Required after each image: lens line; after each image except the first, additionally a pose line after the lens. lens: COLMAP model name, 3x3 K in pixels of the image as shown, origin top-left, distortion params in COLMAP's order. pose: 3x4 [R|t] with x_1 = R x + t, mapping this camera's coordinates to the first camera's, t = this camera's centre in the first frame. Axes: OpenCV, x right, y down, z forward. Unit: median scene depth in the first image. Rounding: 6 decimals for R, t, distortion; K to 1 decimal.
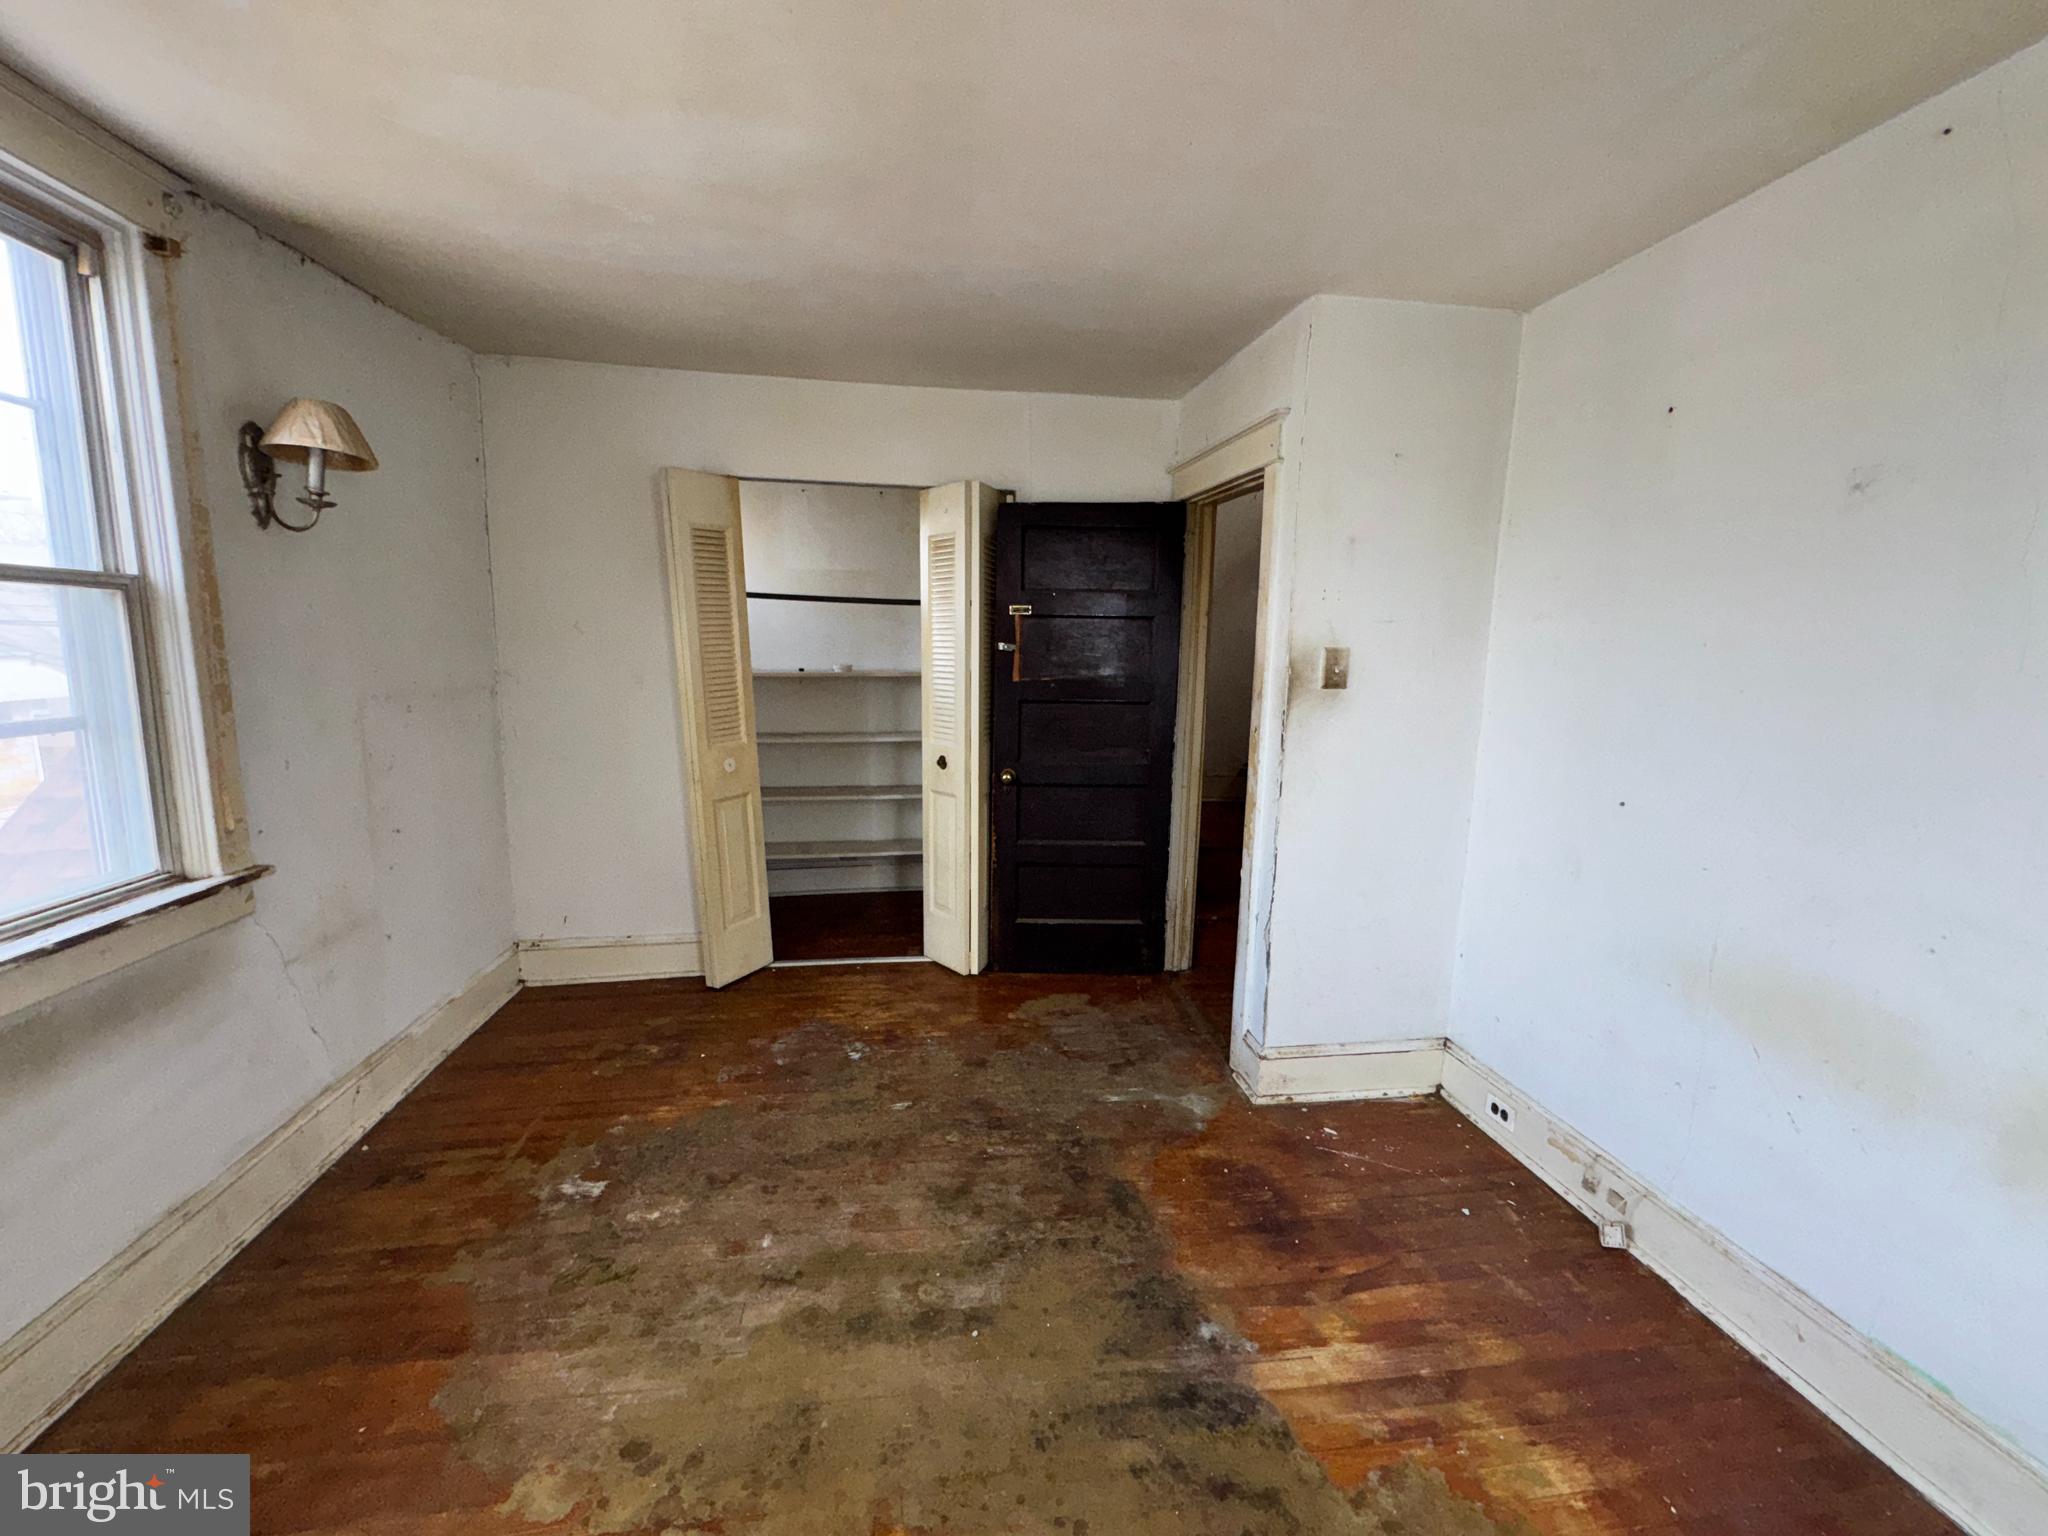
lens RADIAL K [[819.1, 0, 1018.1], [0, 819.1, 762.0], [0, 0, 1]] dist [0.000411, -0.000236]
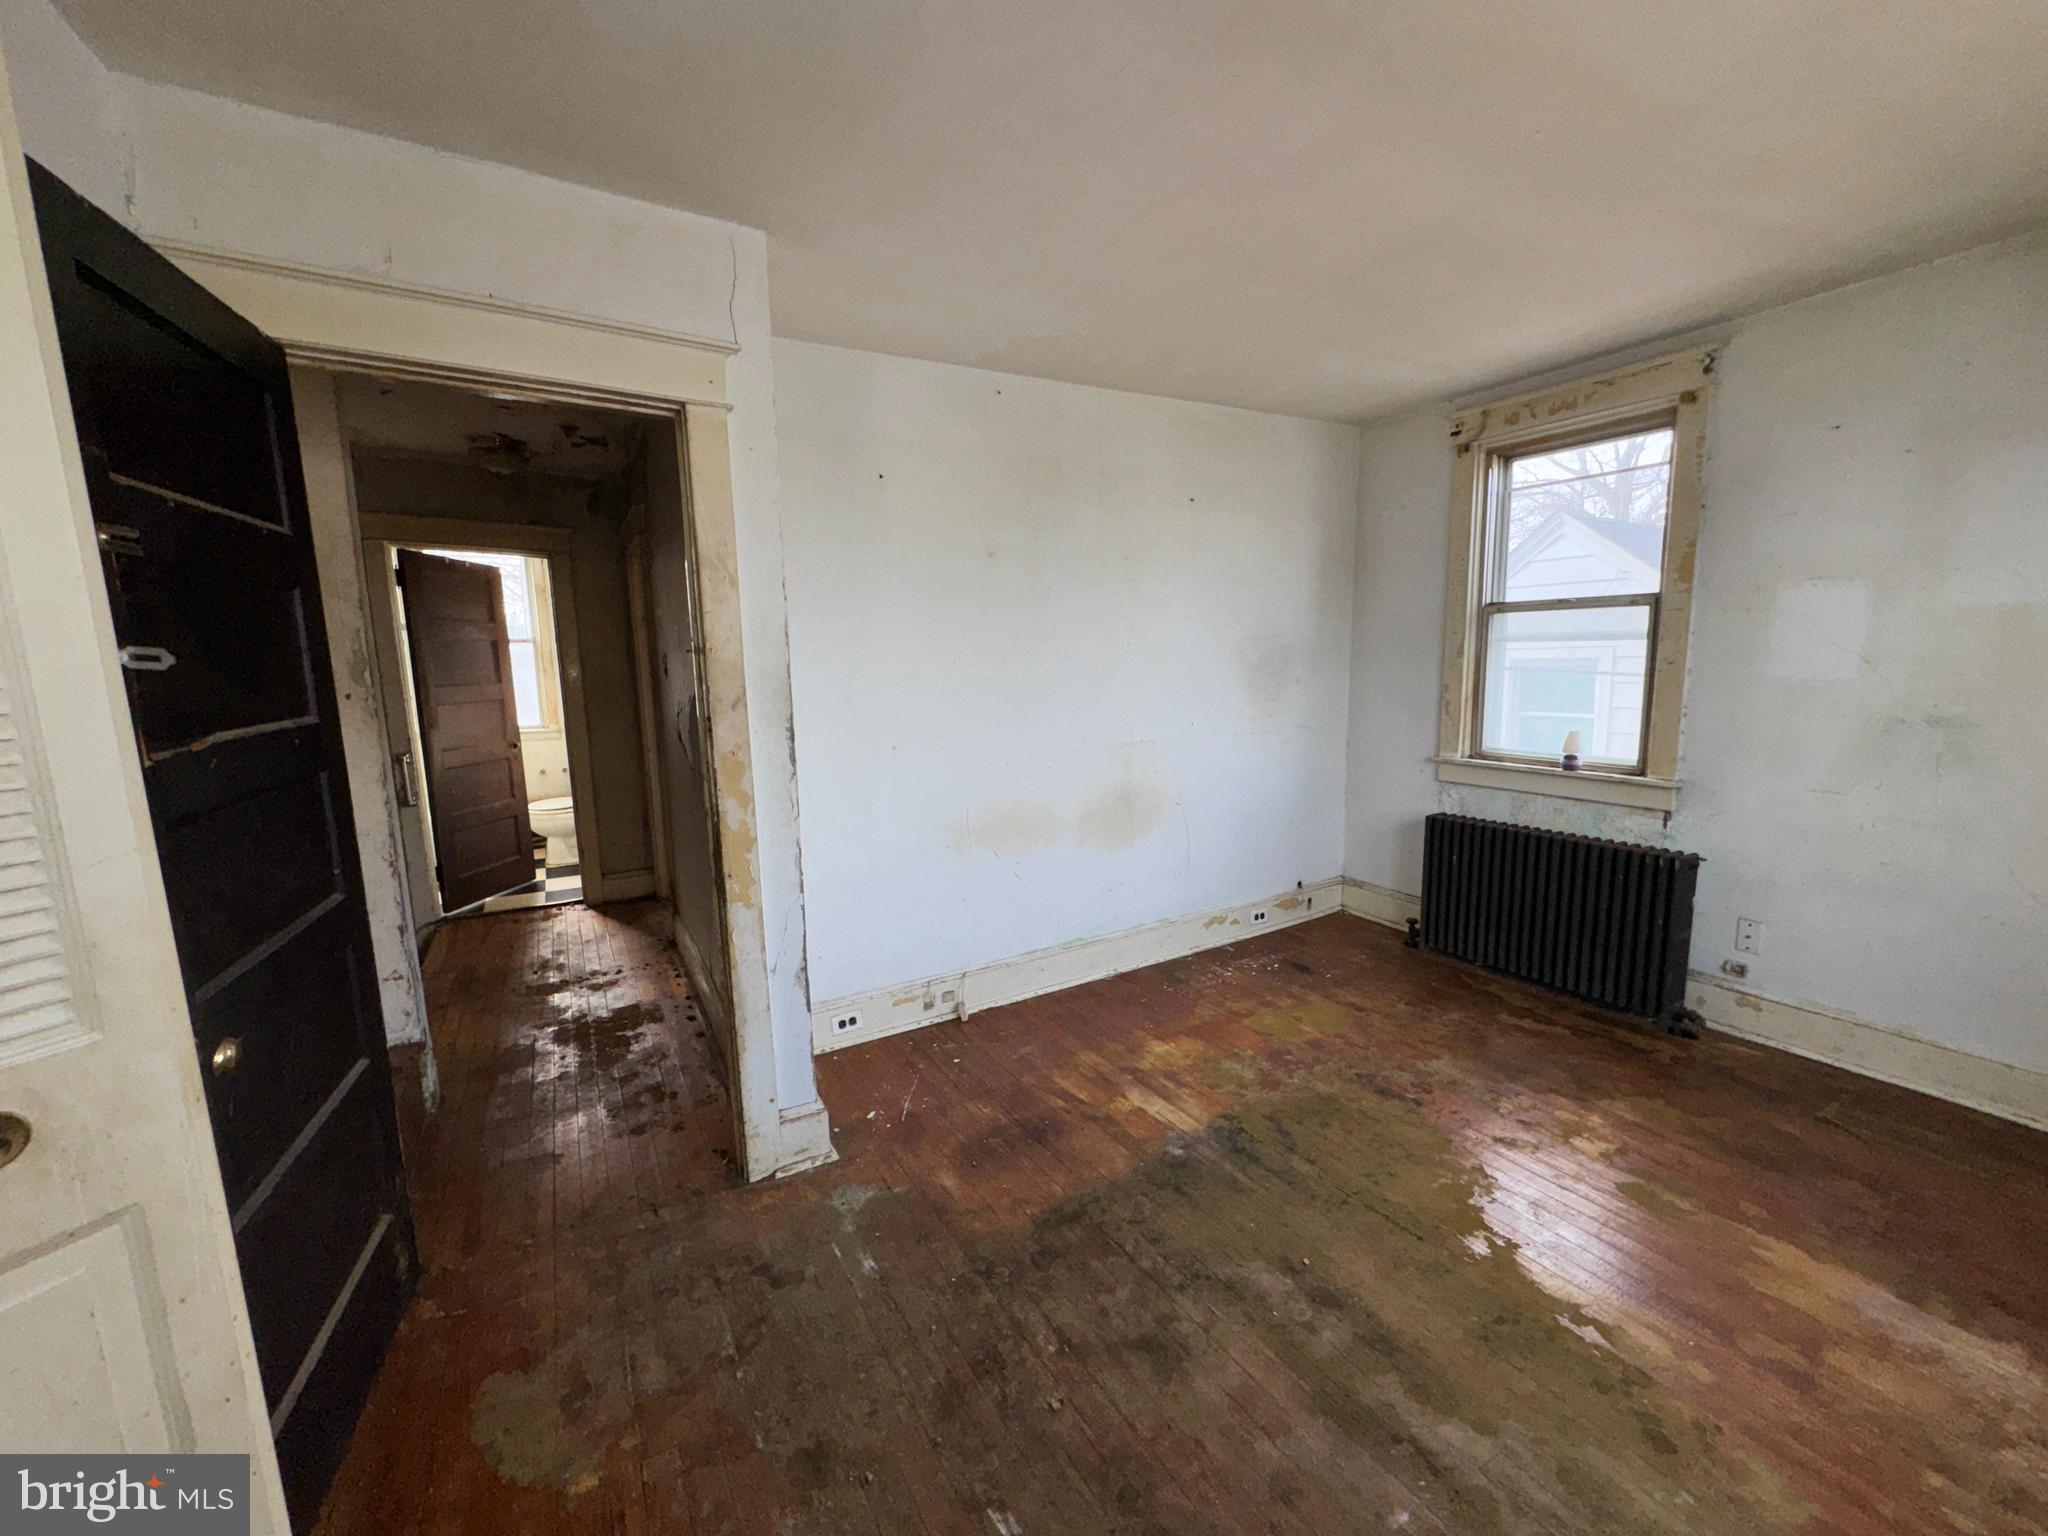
lens RADIAL K [[819.1, 0, 1021.9], [0, 819.1, 764.7], [0, 0, 1]] dist [0.000411, -0.000236]
pose [[-0.363298, -0.141991, 0.920789, -0.718312], [0.147628, 0.967059, 0.207373, -0.197698], [-0.919902, 0.211272, -0.330369, 1.362210]]
